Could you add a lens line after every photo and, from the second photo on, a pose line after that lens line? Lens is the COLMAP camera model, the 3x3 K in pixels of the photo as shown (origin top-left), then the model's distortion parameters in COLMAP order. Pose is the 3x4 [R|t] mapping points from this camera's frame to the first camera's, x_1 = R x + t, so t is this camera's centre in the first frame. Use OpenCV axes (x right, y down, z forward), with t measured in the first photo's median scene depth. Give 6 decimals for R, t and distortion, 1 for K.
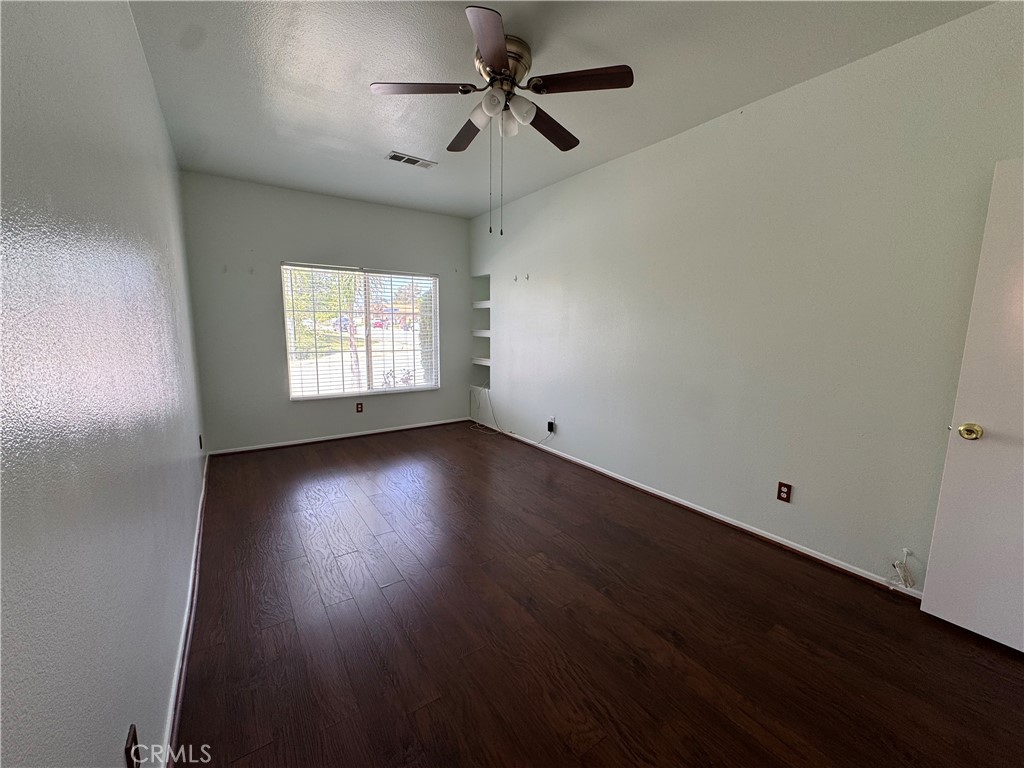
lens RADIAL K [[409.3, 0, 512.0], [0, 409.3, 384.0], [0, 0, 1]] dist [-0.003188, 0.000101]
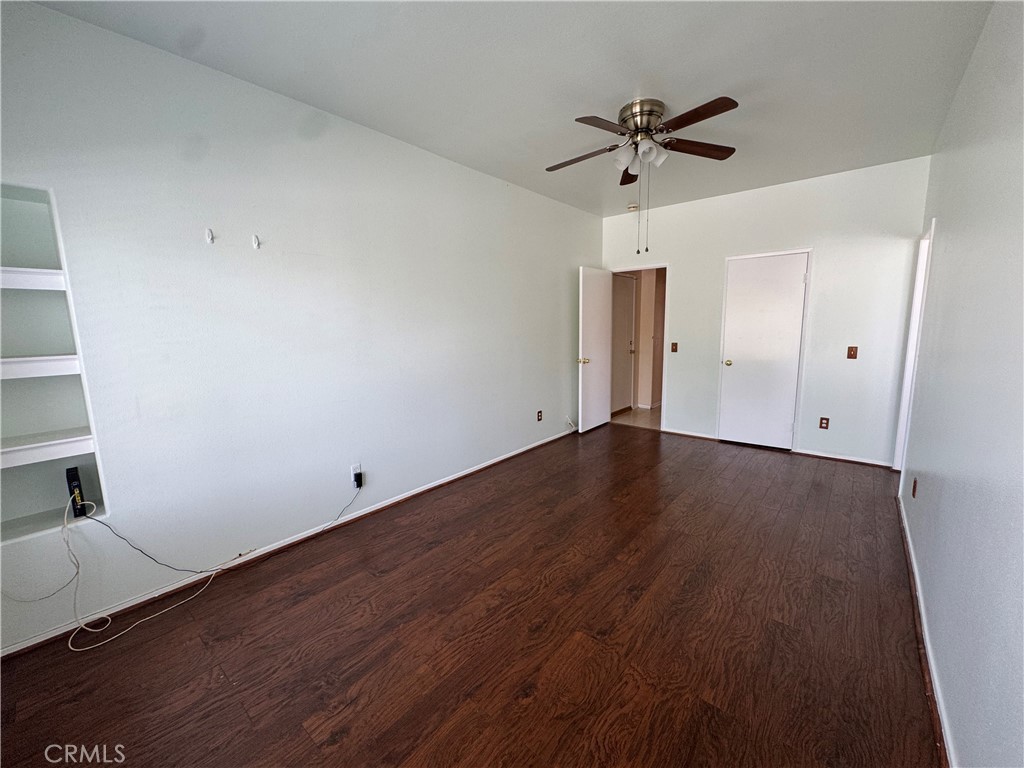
lens RADIAL K [[409.3, 0, 512.0], [0, 409.3, 384.0], [0, 0, 1]] dist [-0.003188, 0.000101]
pose [[-0.256793, -0.147445, 0.955153, -0.684230], [0.155593, 0.969095, 0.191429, -0.161153], [-0.953860, 0.197773, -0.225915, 1.004371]]
